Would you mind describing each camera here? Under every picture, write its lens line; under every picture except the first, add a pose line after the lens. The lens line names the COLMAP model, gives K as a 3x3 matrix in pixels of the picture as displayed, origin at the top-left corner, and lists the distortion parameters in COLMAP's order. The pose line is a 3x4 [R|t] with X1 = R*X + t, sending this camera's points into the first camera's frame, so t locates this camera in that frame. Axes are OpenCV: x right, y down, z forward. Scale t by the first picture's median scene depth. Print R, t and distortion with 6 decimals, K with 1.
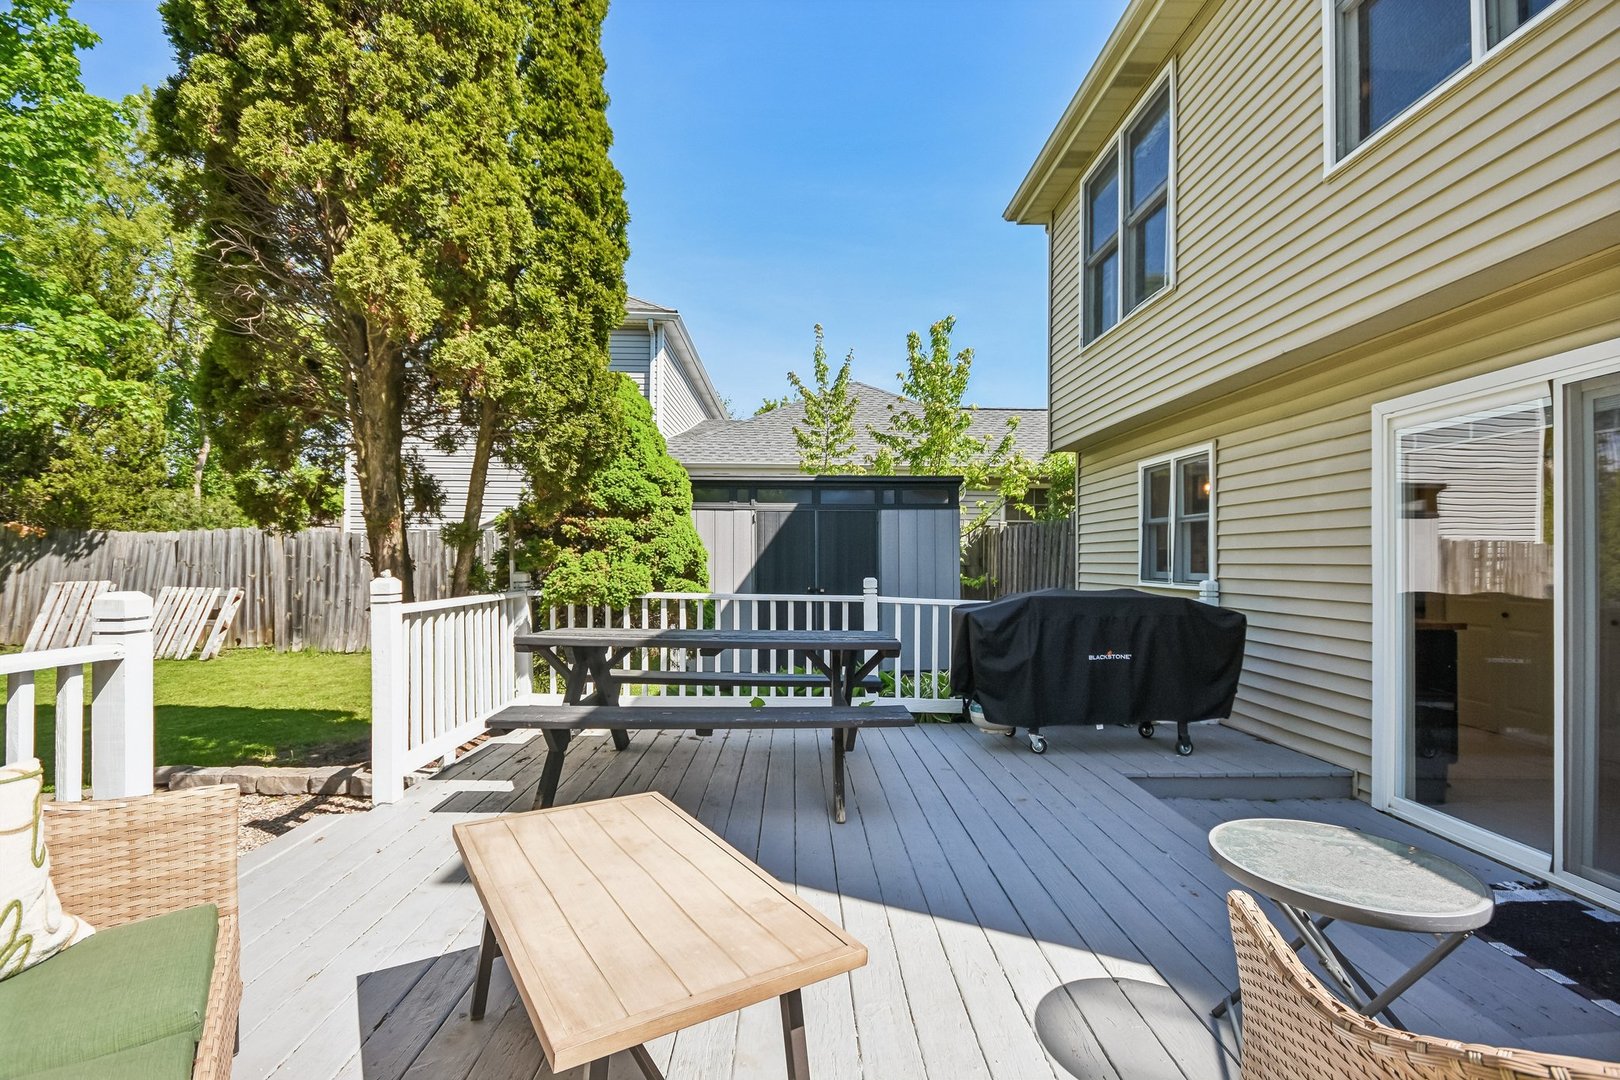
lens RADIAL K [[748.3, 0, 812.3], [0, 748.3, 549.0], [0, 0, 1]] dist [-0.000820, -0.000107]
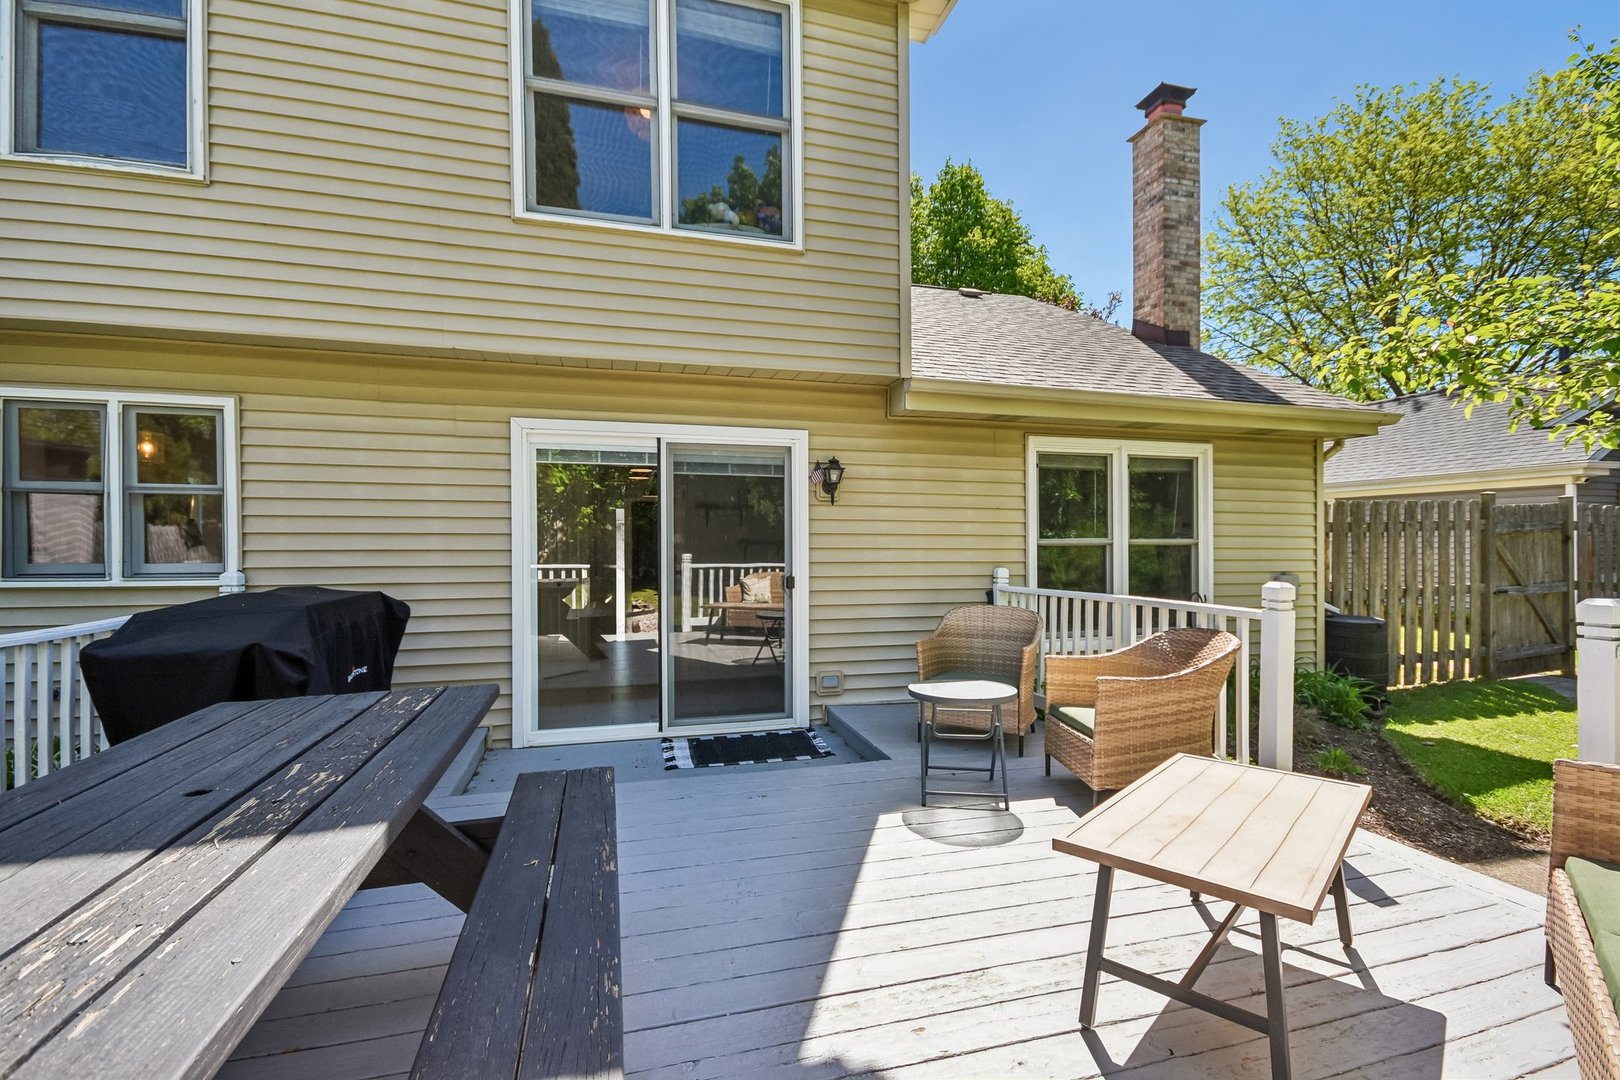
lens RADIAL K [[739.3, 0, 821.4], [0, 739.3, 541.2], [0, 0, 1]] dist [0.003396, 0.000276]
pose [[-0.253541, -0.011638, 0.967255, -0.386532], [-0.018129, 0.999809, 0.007277, -0.007568], [-0.967155, -0.015690, -0.253703, 0.590109]]
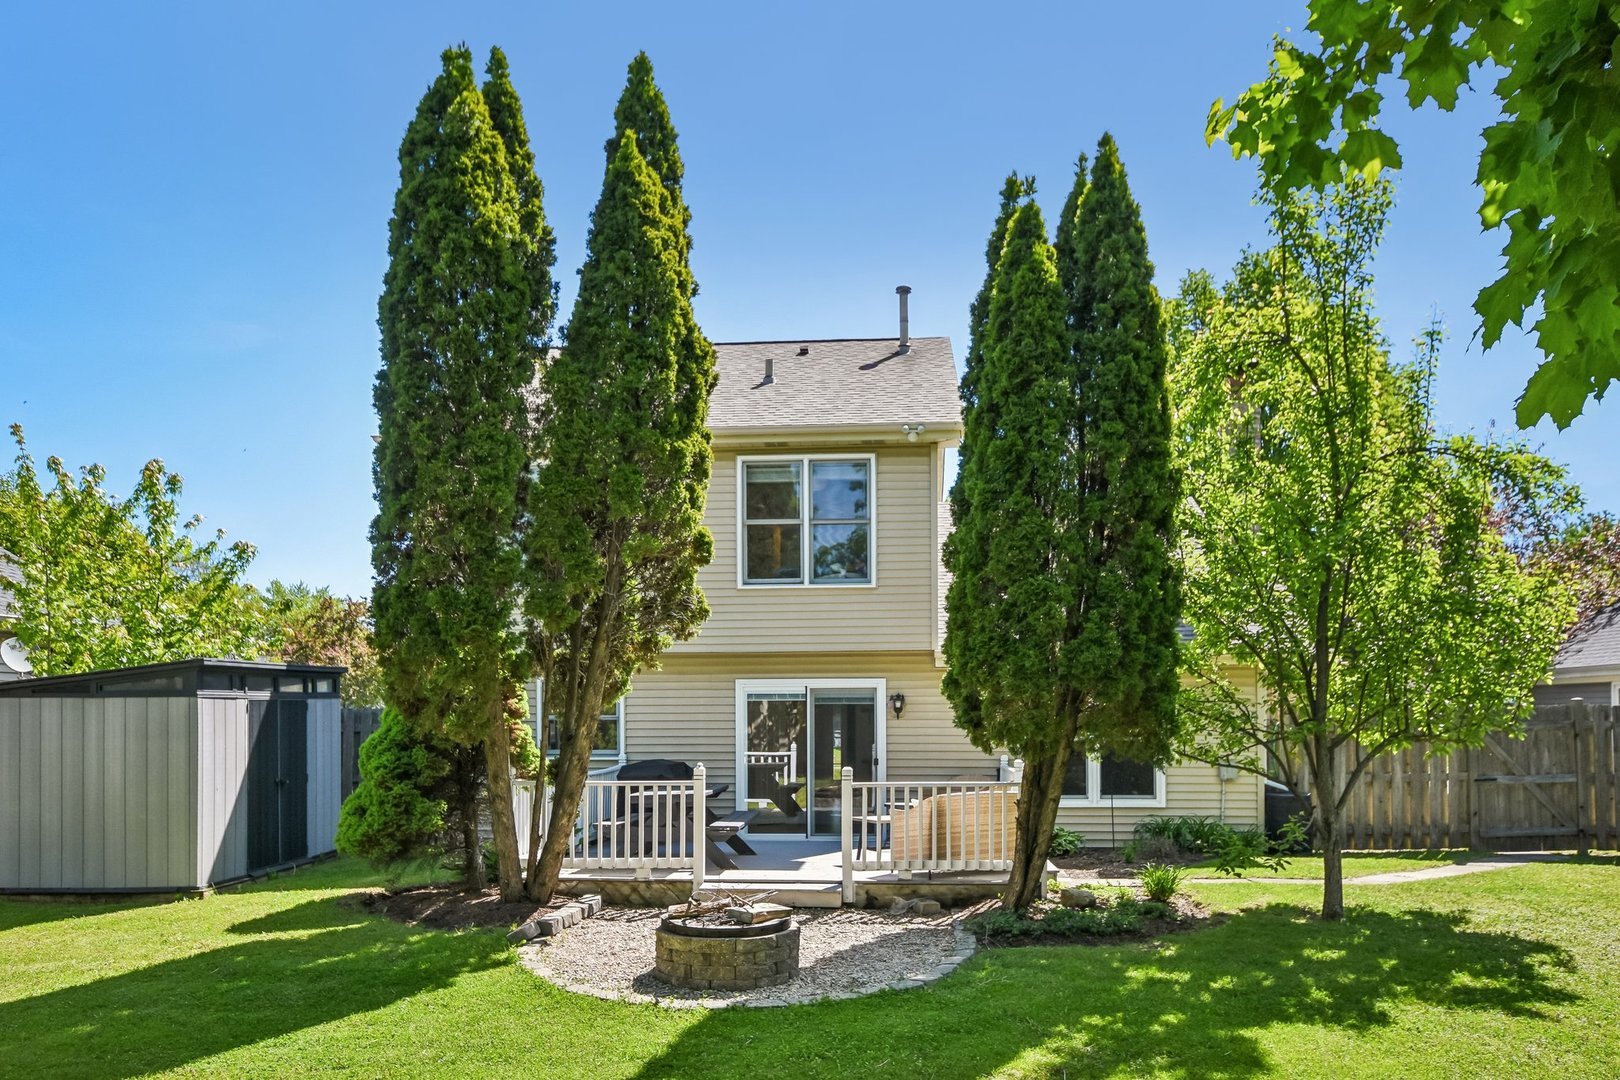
lens RADIAL K [[1254.2, 0, 806.7], [0, 1254.2, 706.5], [0, 0, 1]] dist [-0.002930, 0.062118]
pose [[0.097773, 0.002592, 0.995205, -2.452171], [-0.010966, 0.999939, -0.001527, -0.071129], [-0.995148, -0.010764, 0.097795, 0.258204]]
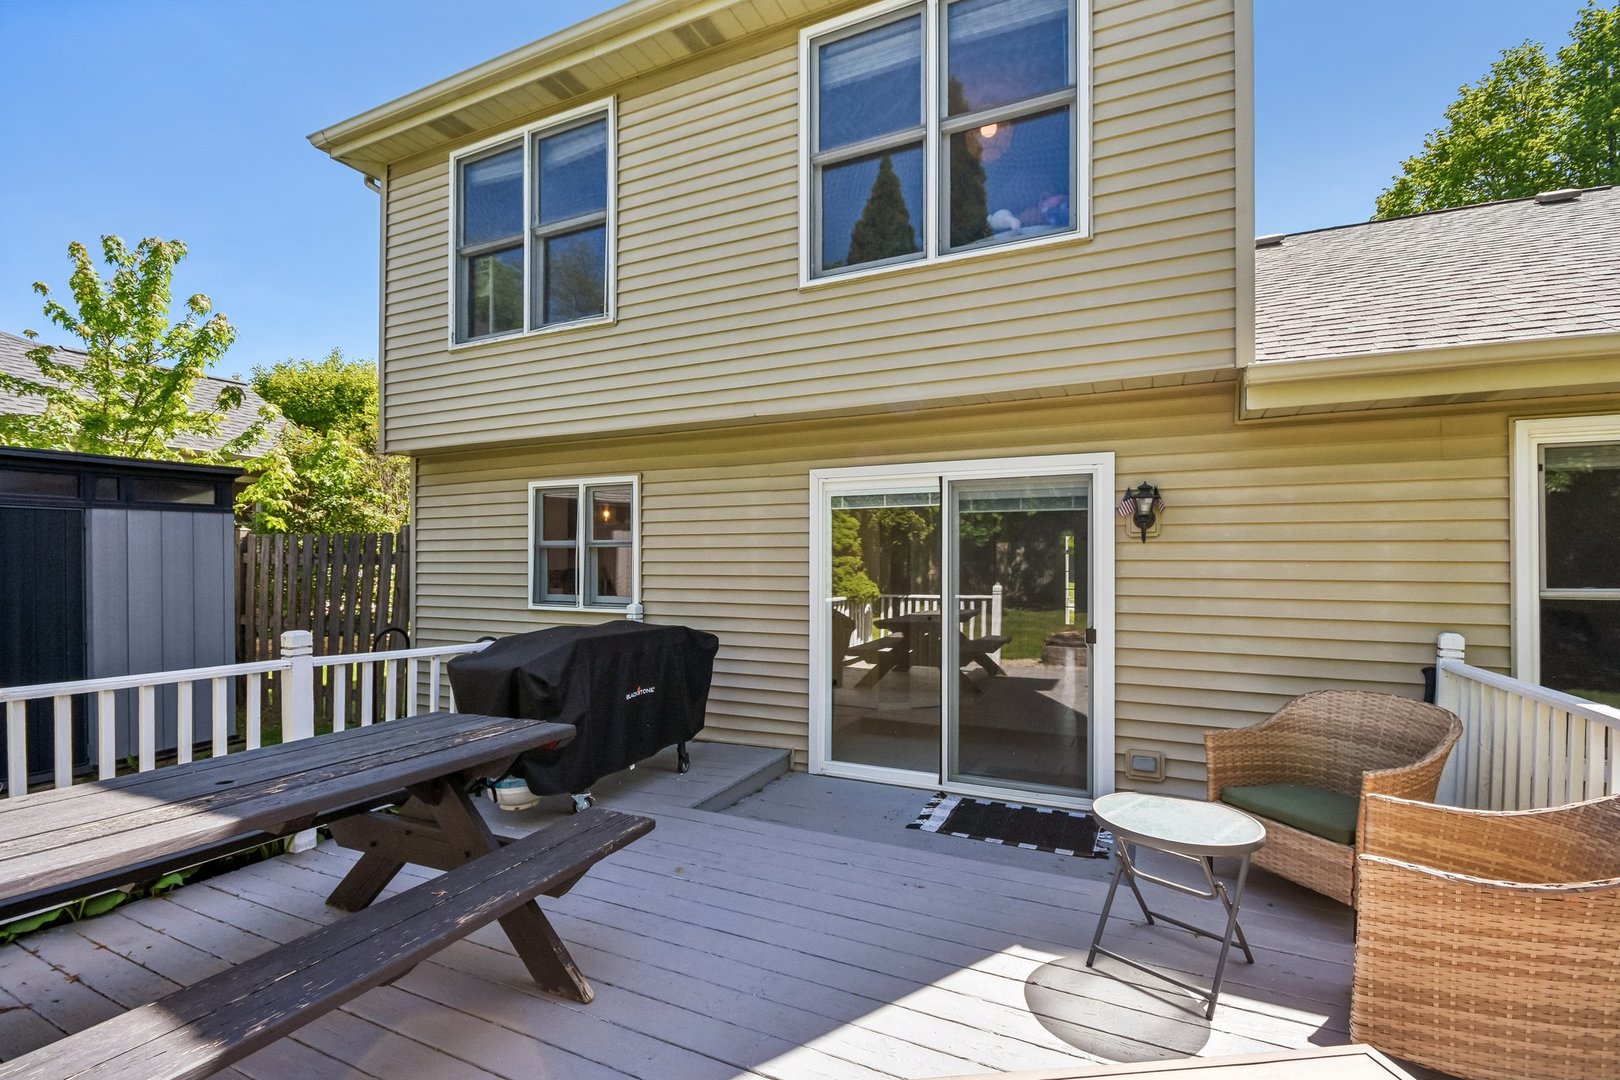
lens RADIAL K [[724.5, 0, 811.9], [0, 724.5, 560.9], [0, 0, 1]] dist [-0.002743, -0.000550]
pose [[0.450438, -0.009501, 0.892757, -0.283533], [-0.008738, 0.999849, 0.015050, -0.037068], [-0.892765, -0.014580, 0.450286, 0.302832]]
